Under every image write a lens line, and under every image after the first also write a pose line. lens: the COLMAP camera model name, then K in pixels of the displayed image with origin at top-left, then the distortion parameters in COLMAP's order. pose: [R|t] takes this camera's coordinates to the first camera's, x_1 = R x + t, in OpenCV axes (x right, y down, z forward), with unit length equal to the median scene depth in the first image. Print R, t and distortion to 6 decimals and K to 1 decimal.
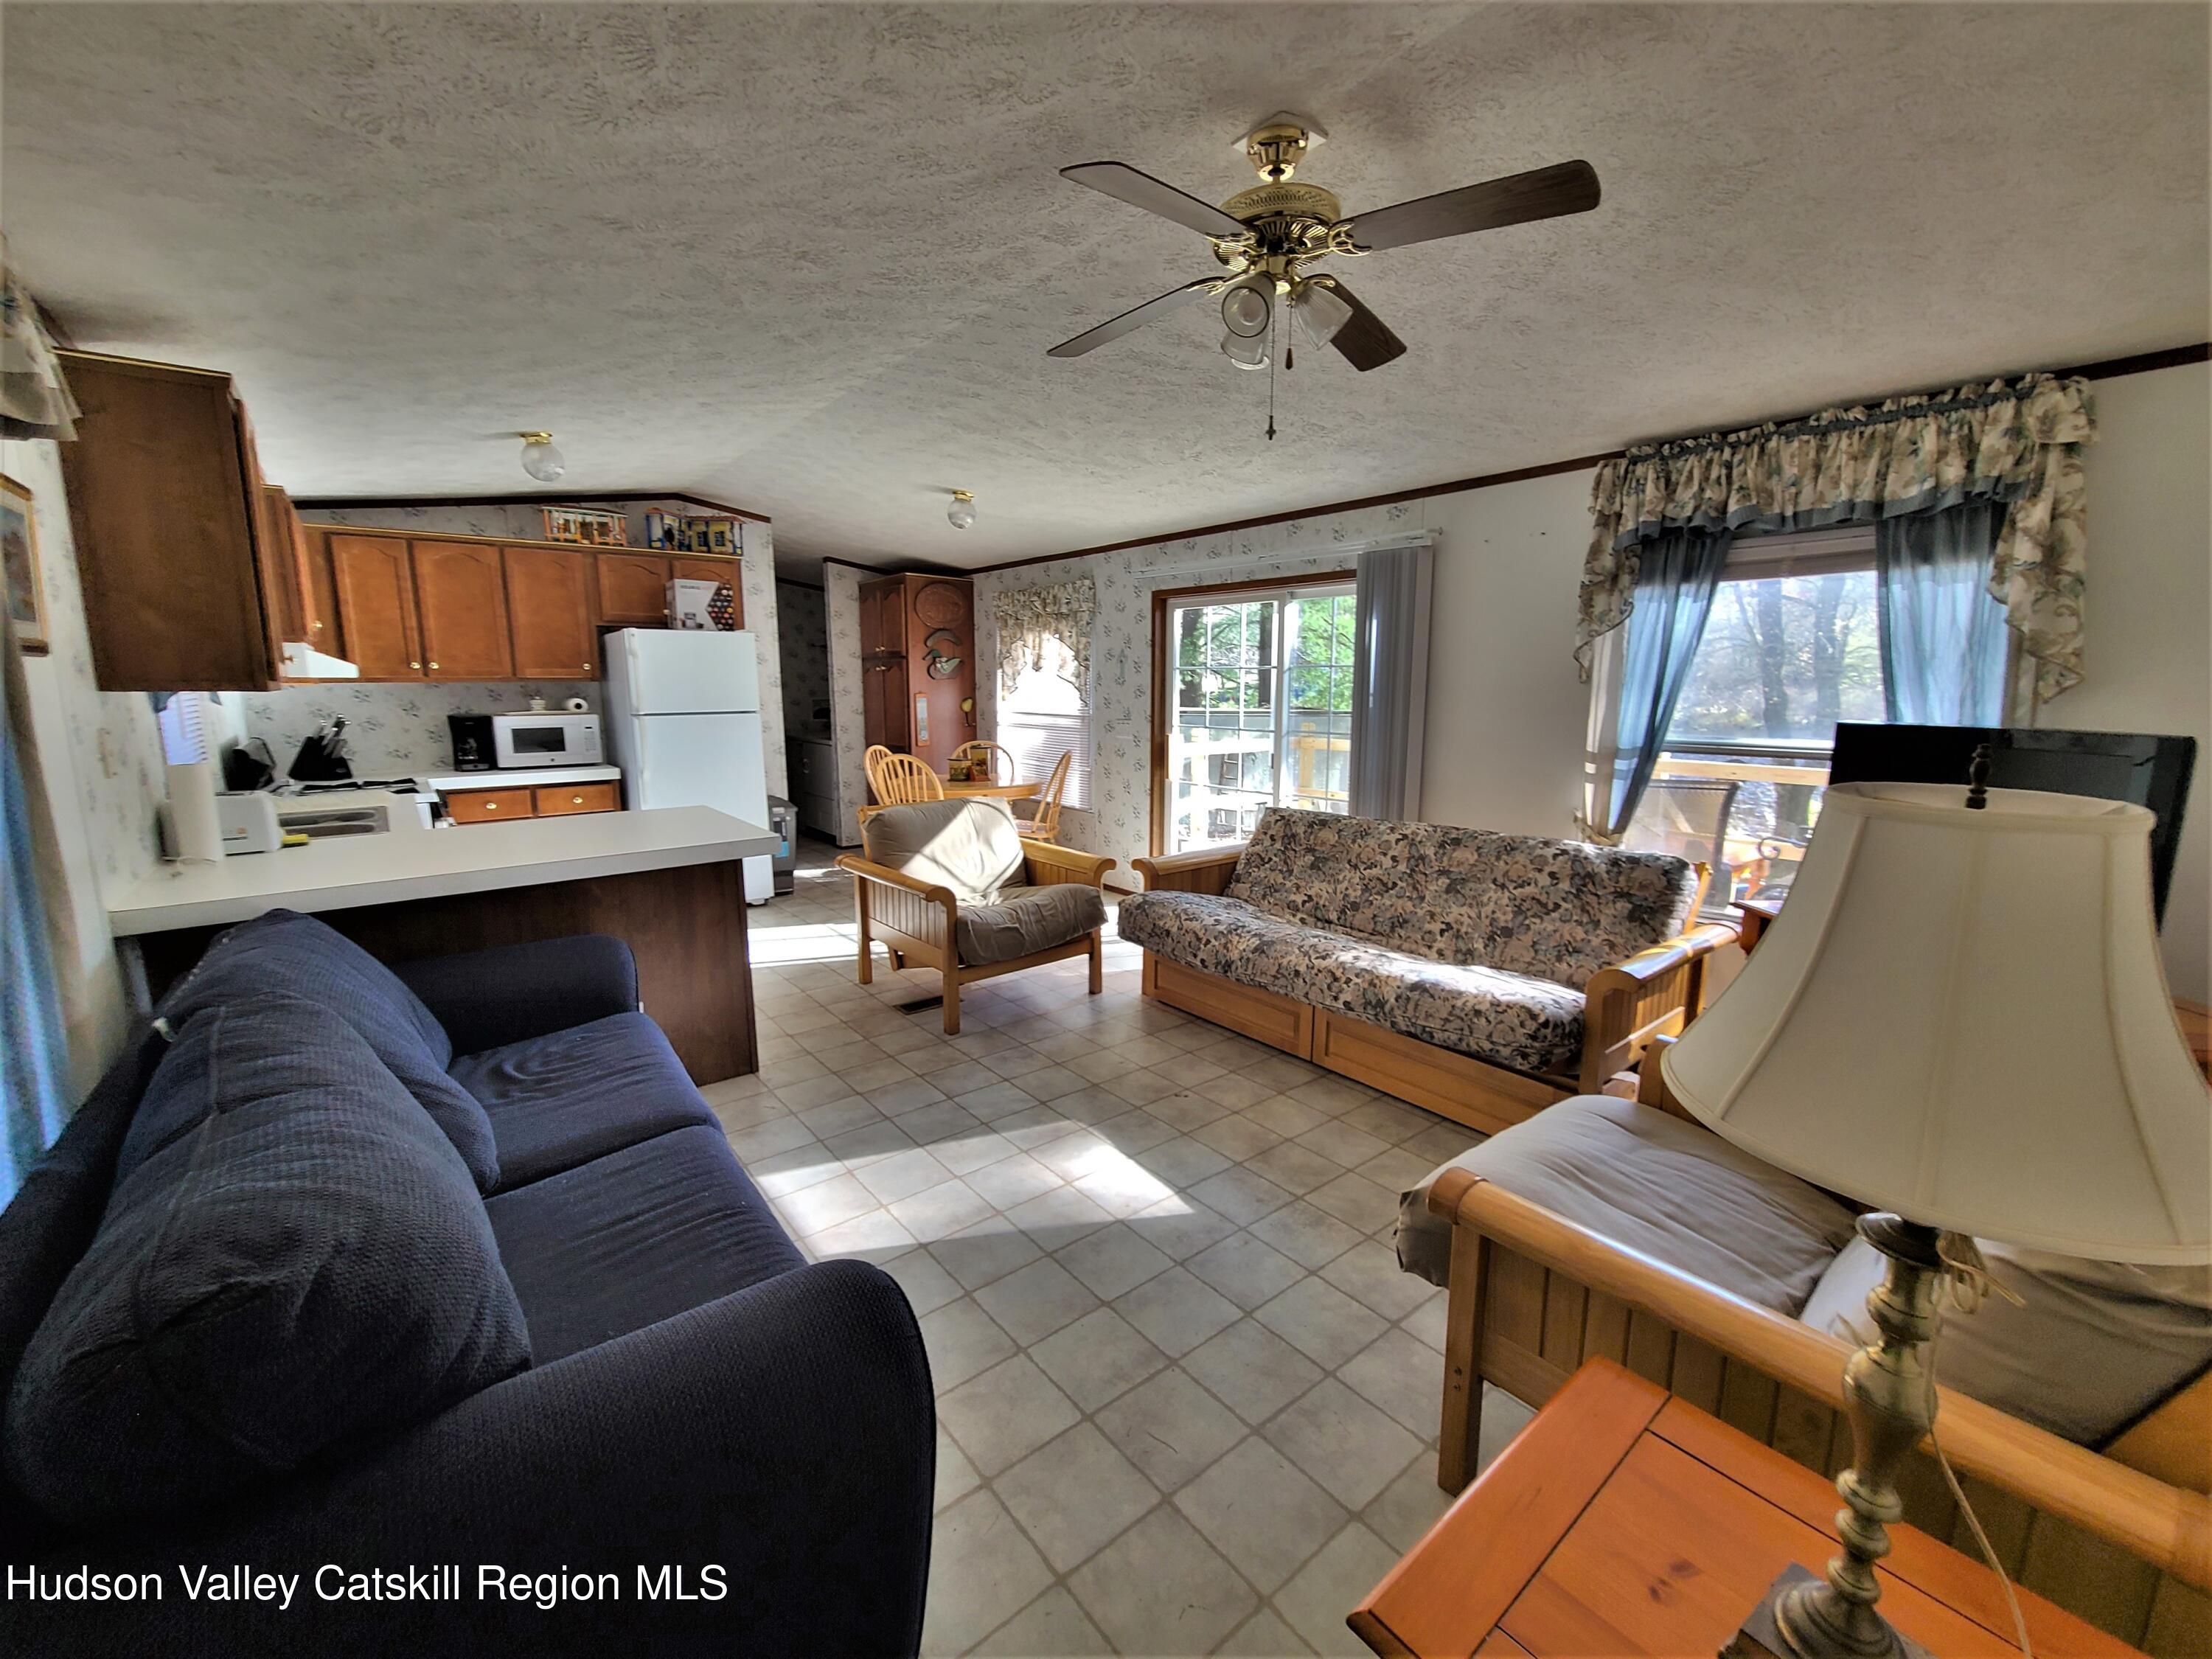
lens RADIAL K [[907.4, 0, 1106.0], [0, 907.4, 829.5], [0, 0, 1]] dist [-0.001902, -0.000051]
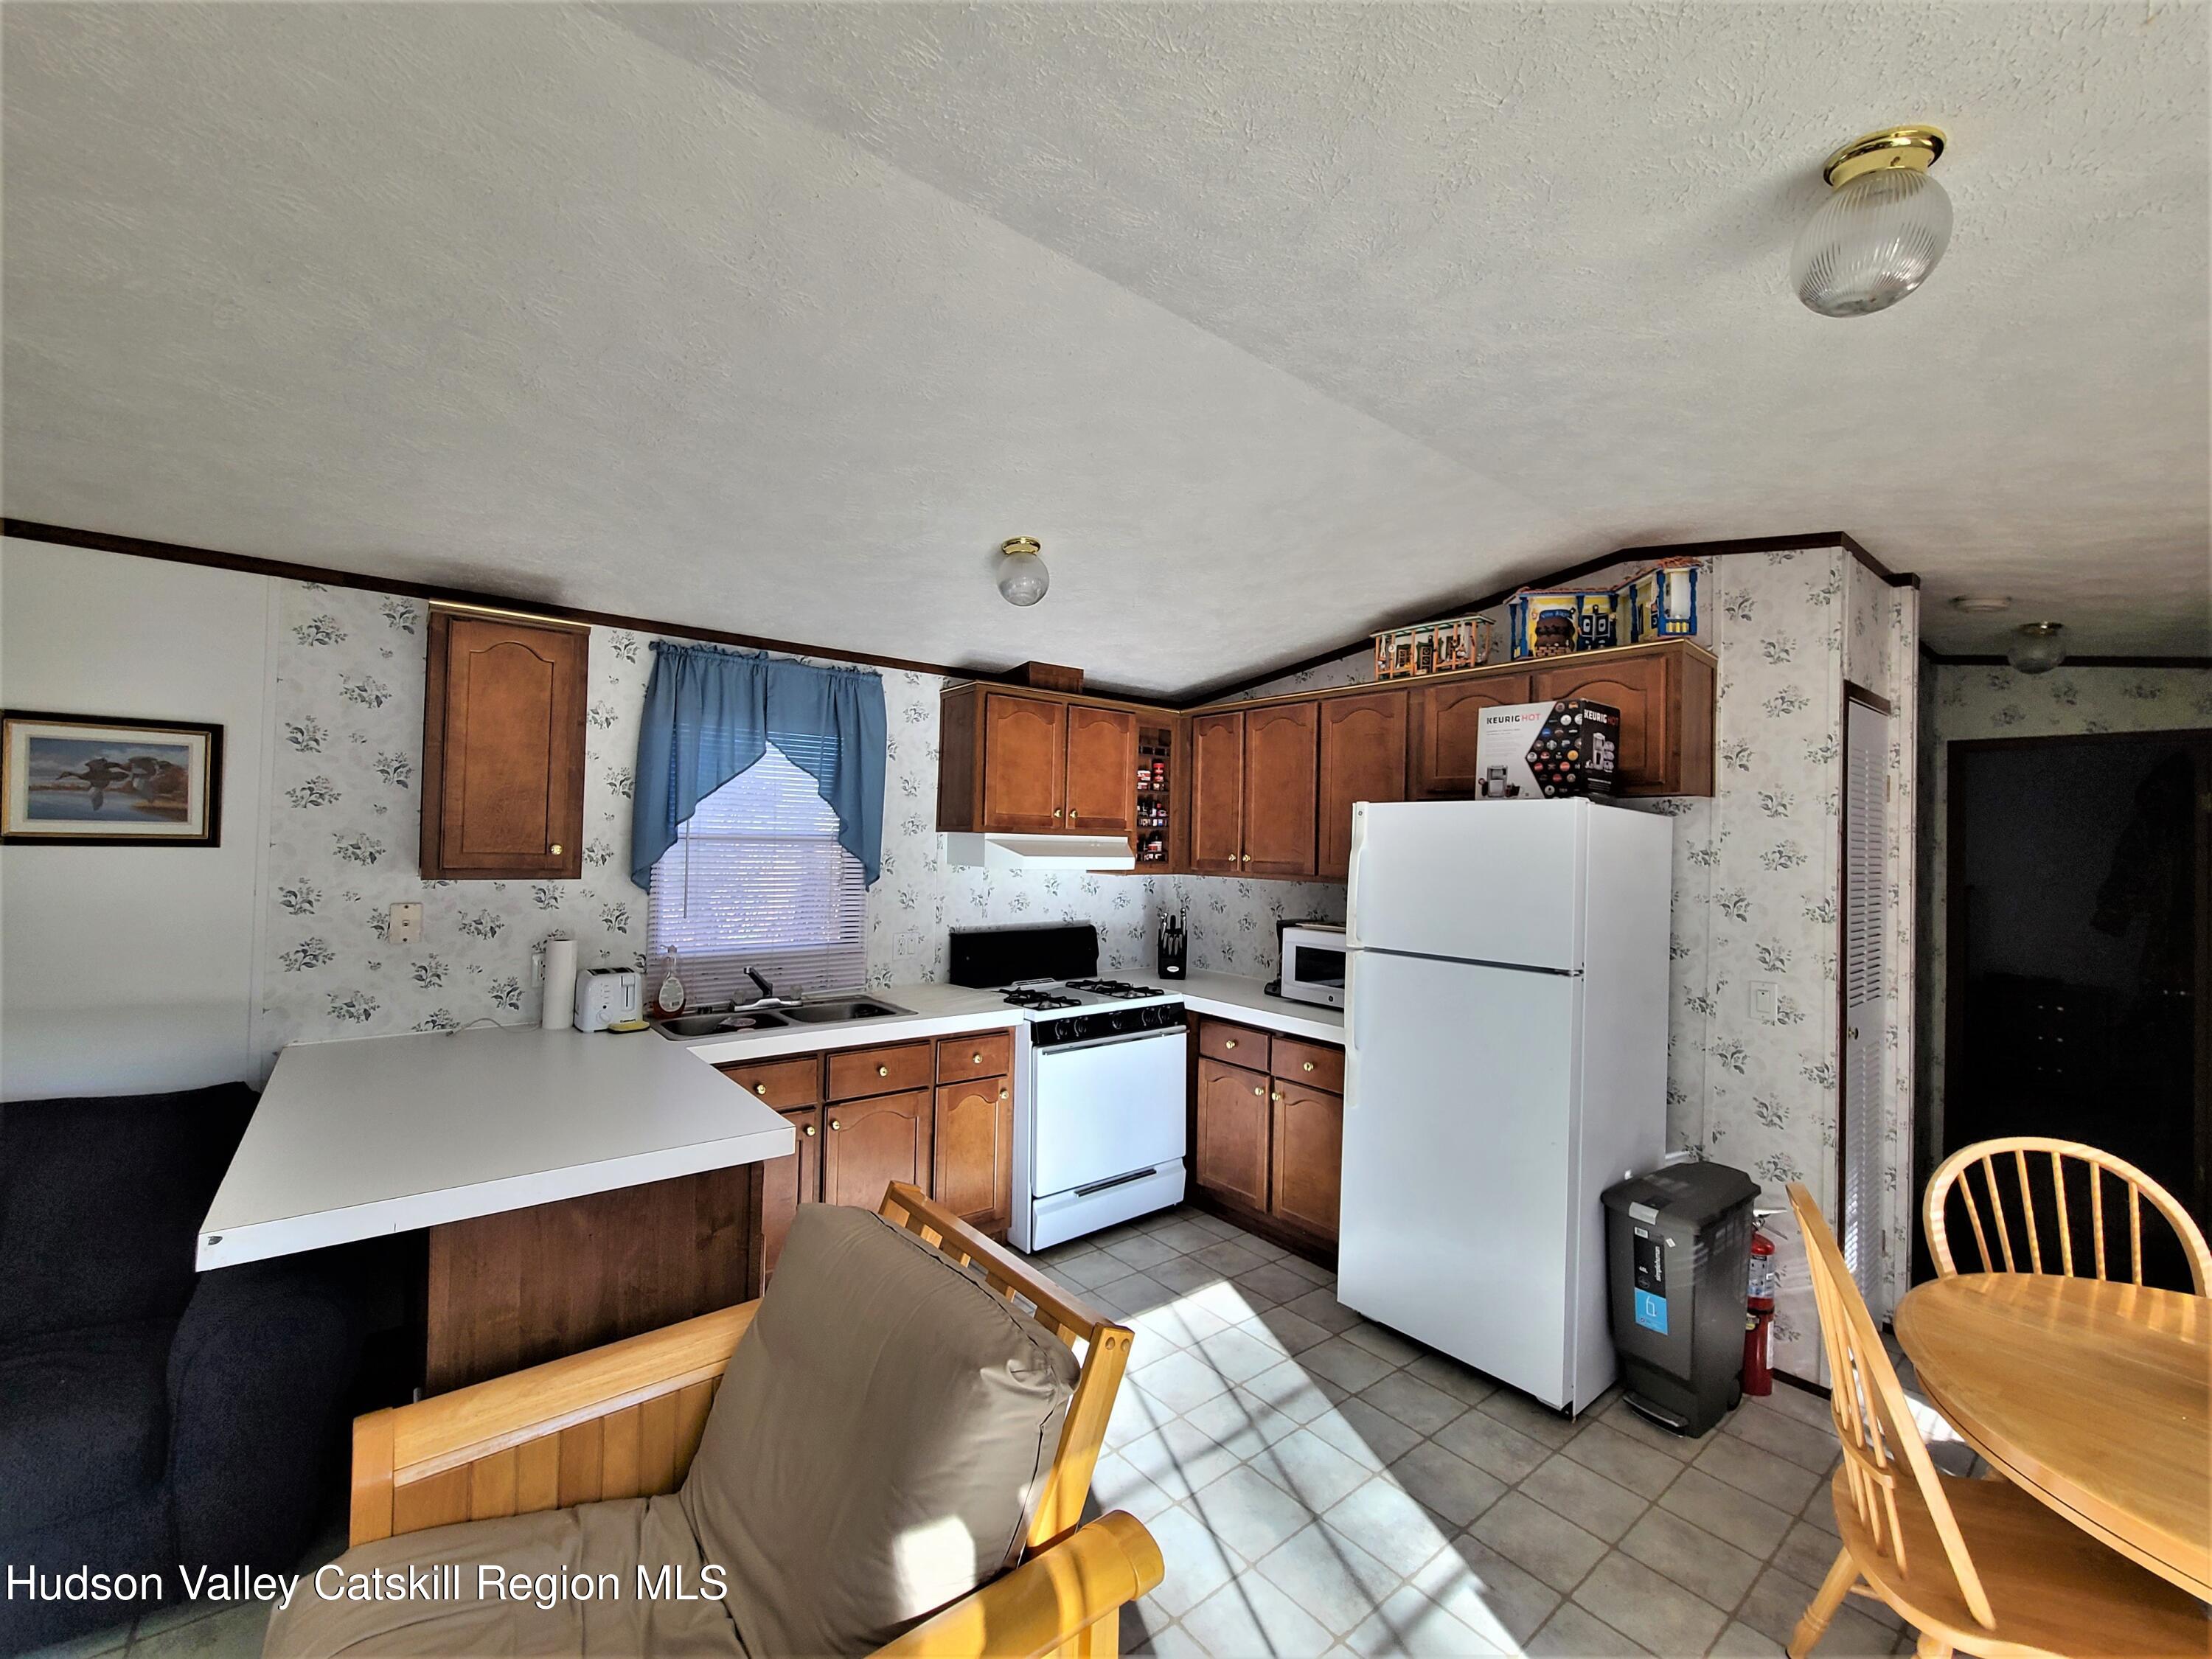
lens RADIAL K [[907.4, 0, 1106.0], [0, 907.4, 829.5], [0, 0, 1]] dist [-0.001902, -0.000051]
pose [[0.000073, -0.013874, -0.999904, 0.064555], [-0.190896, 0.981515, -0.013633, -0.155585], [0.981610, 0.190879, -0.002576, 0.797163]]
